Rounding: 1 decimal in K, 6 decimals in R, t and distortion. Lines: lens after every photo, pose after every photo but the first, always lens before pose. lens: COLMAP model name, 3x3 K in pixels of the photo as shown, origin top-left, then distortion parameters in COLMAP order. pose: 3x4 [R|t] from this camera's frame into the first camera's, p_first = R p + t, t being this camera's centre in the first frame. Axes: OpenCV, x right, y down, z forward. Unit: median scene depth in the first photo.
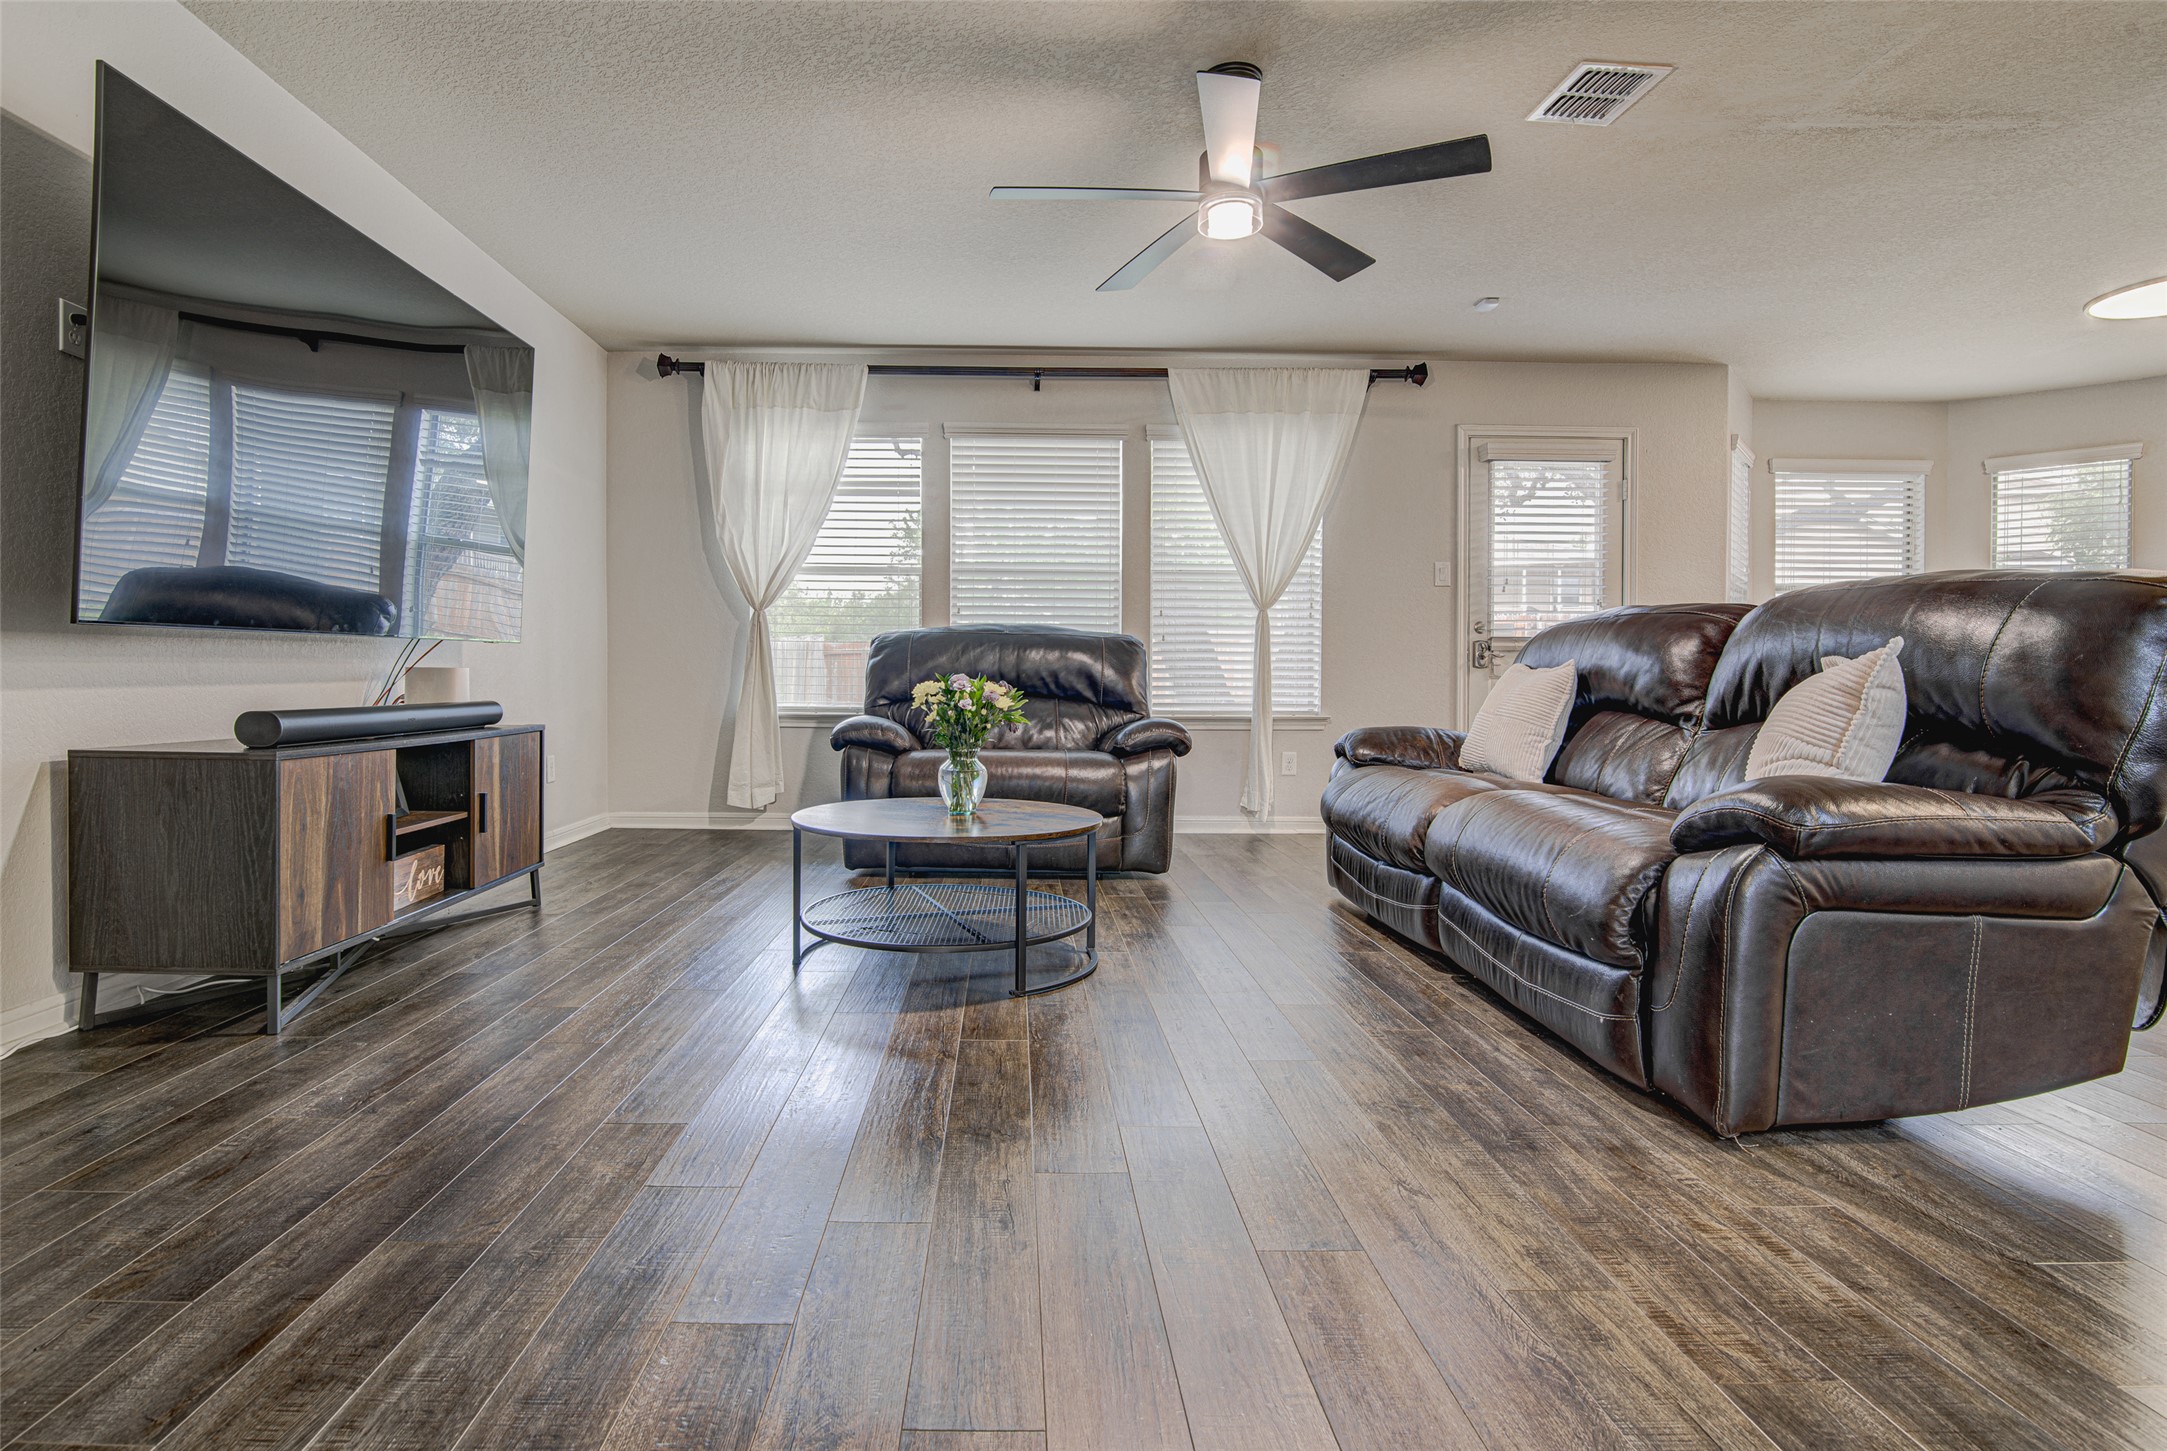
lens RADIAL K [[1092.2, 0, 1030.1], [0, 1092.2, 695.0], [0, 0, 1]] dist [-0.021461, 0.000840]
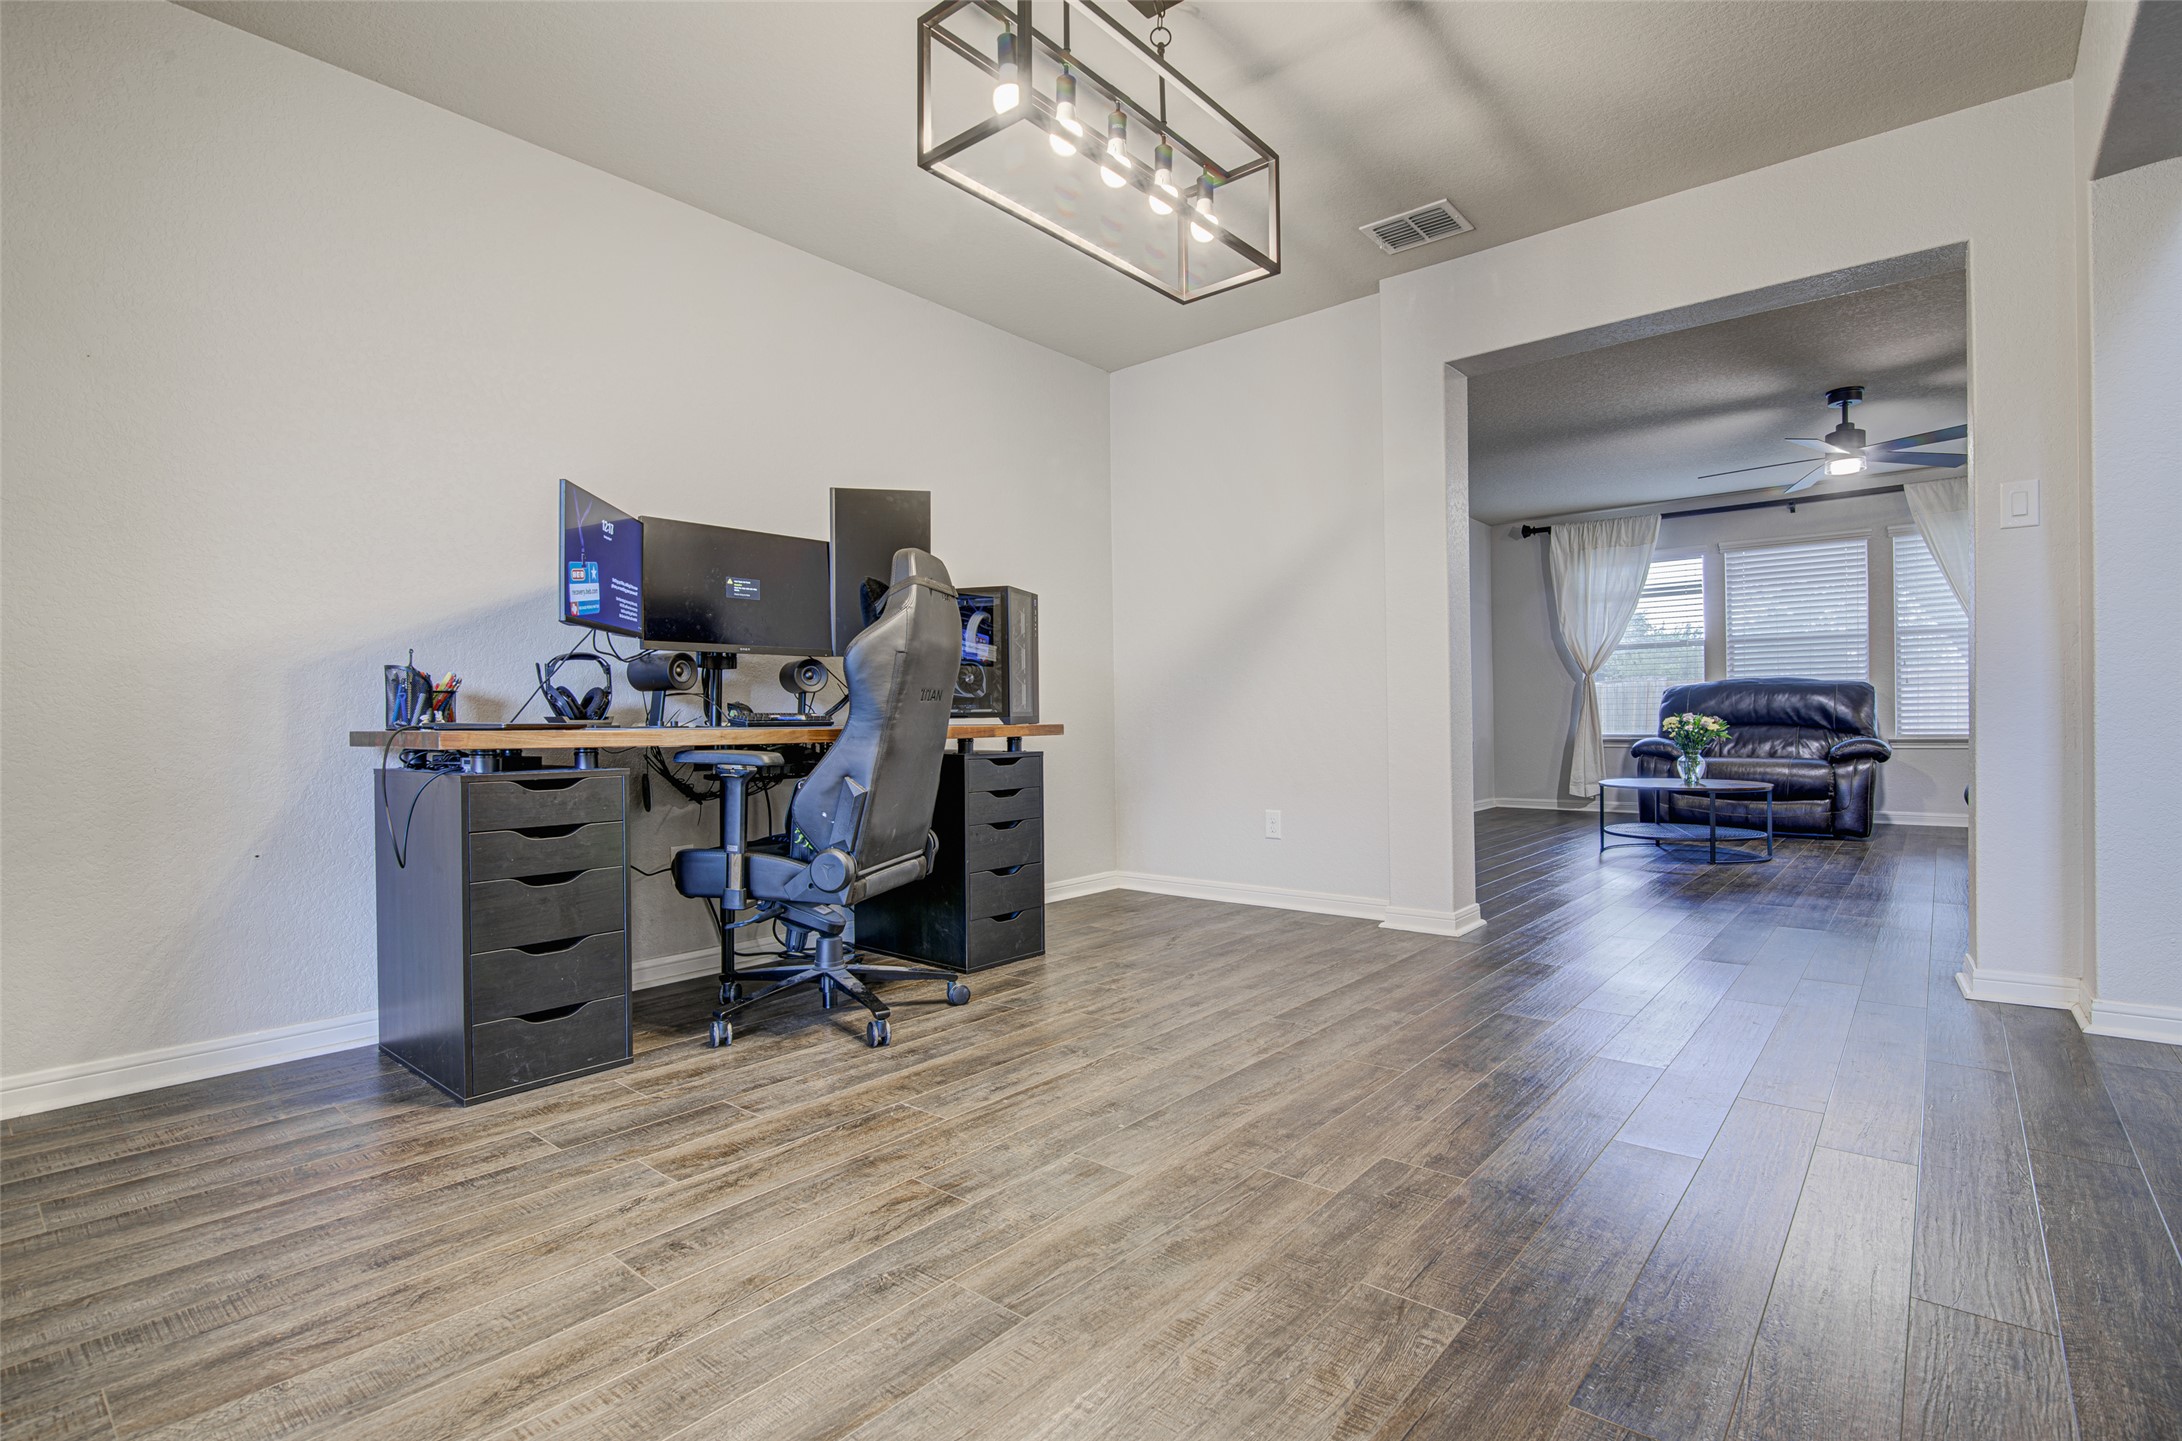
lens RADIAL K [[1009.6, 0, 1089.8], [0, 1009.6, 730.3], [0, 0, 1]] dist [-0.018948, 0.000757]
pose [[0.752409, -0.011093, -0.658603, 0.211917], [0.009204, 0.999938, -0.006328, 0.009050], [0.658632, -0.001300, 0.752464, -0.736211]]
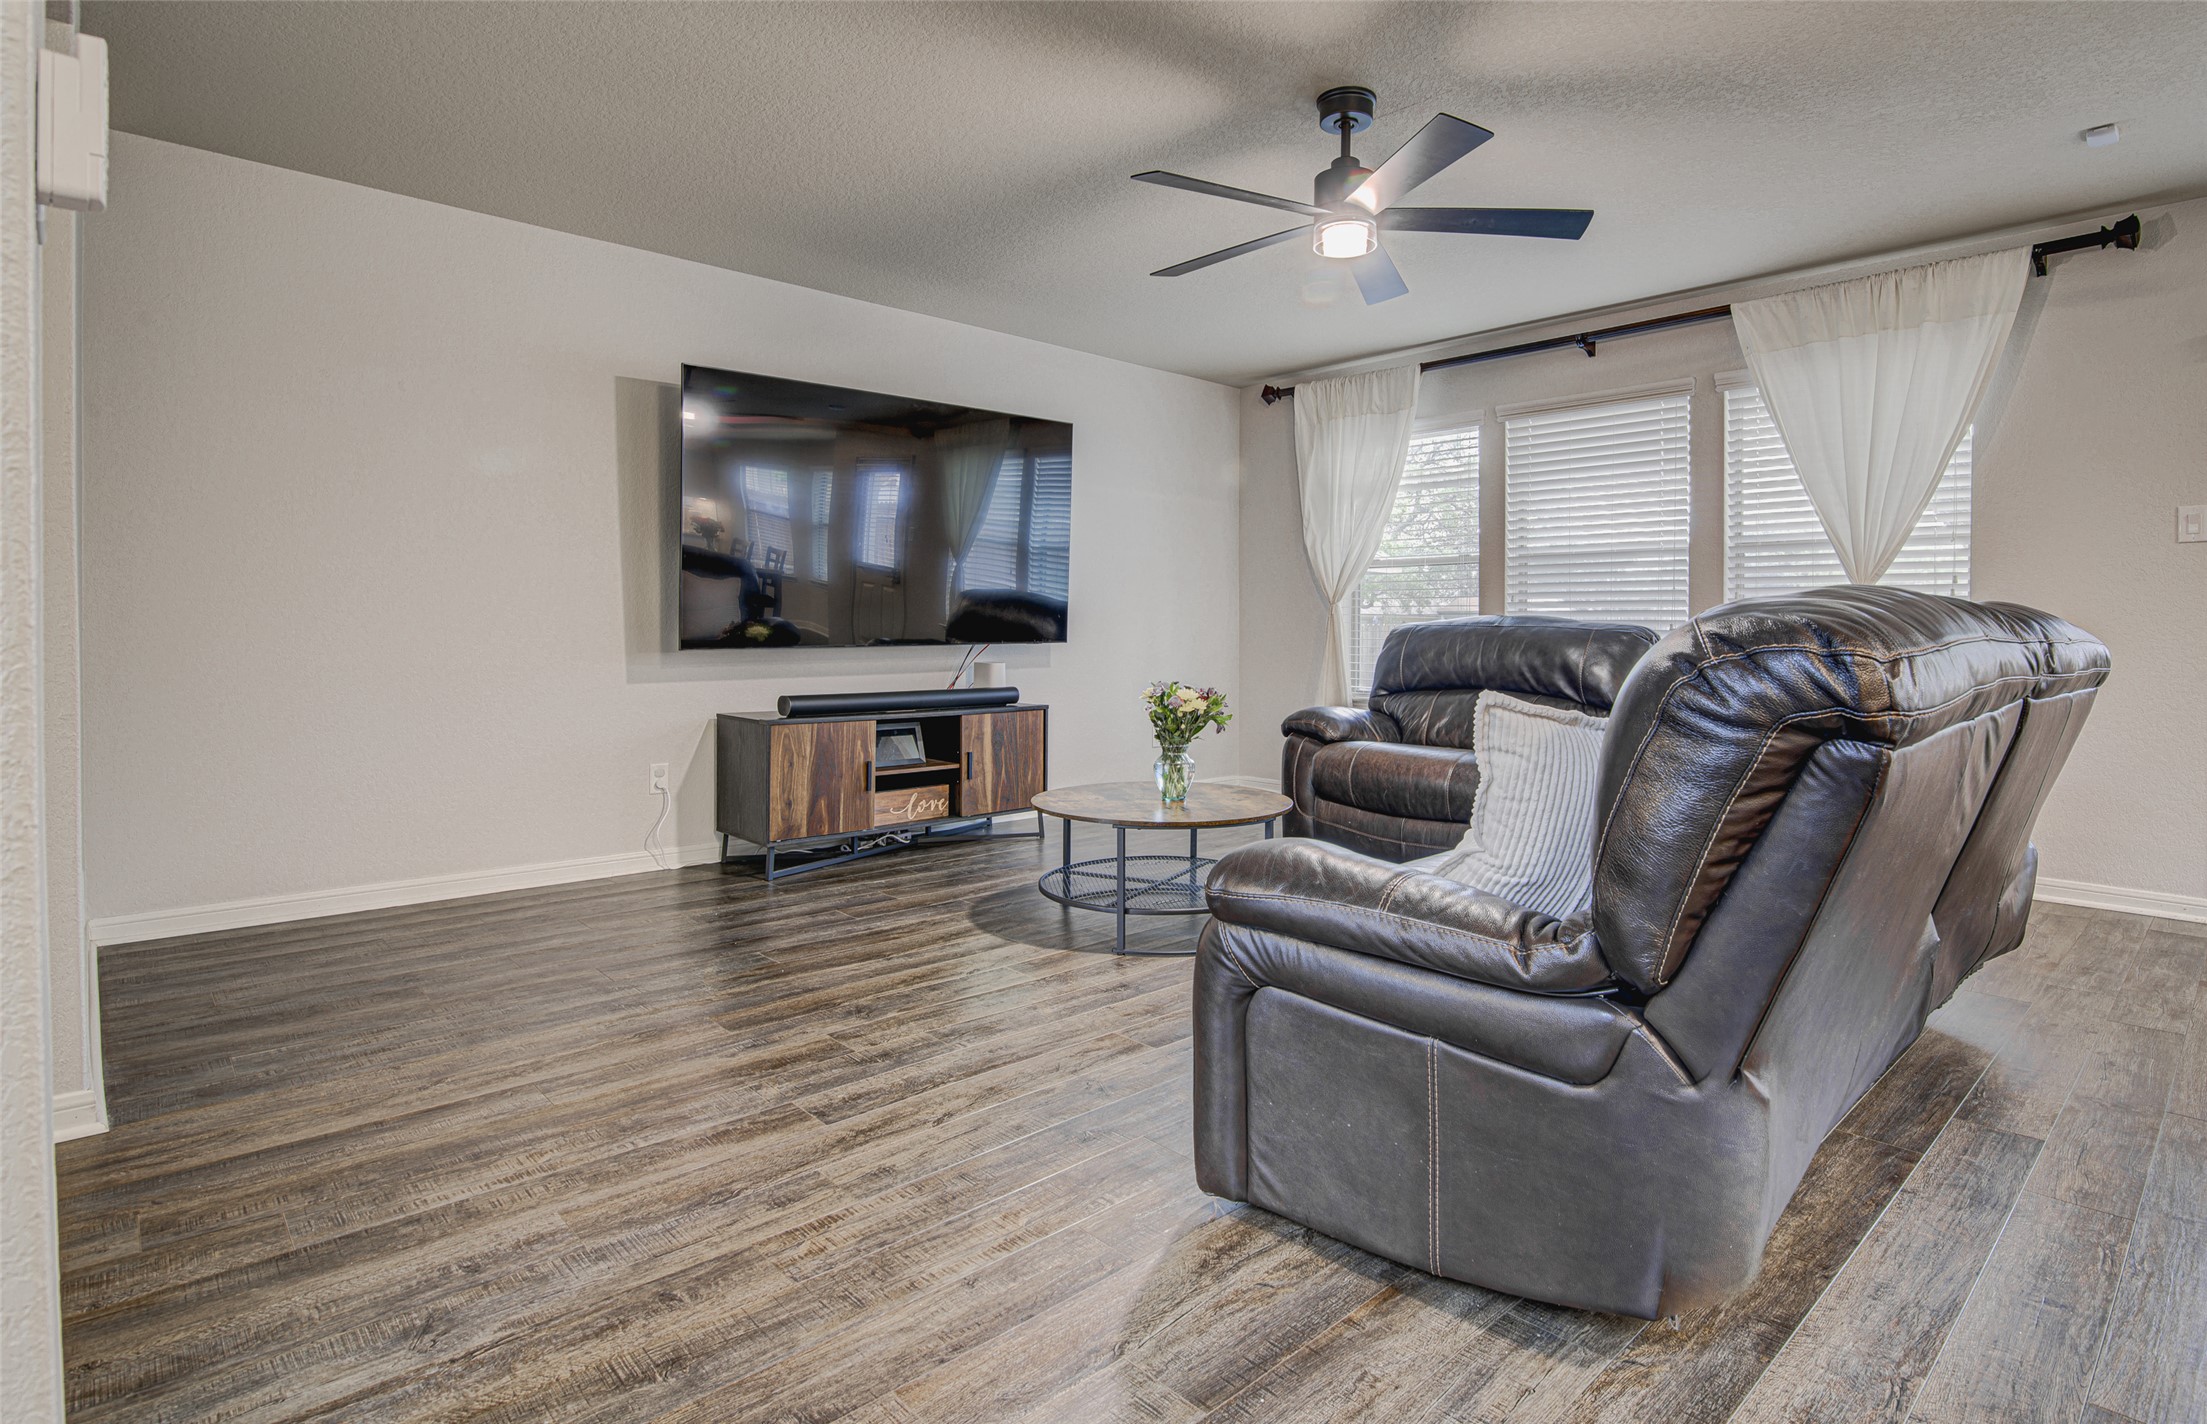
lens RADIAL K [[1109.7, 0, 1111.8], [0, 1109.7, 641.8], [0, 0, 1]] dist [-0.024037, -0.001085]
pose [[0.679058, 0.000873, -0.734084, 0.507003], [-0.009924, 0.999919, -0.007990, -0.033391], [0.734017, 0.012711, 0.679012, 0.092873]]
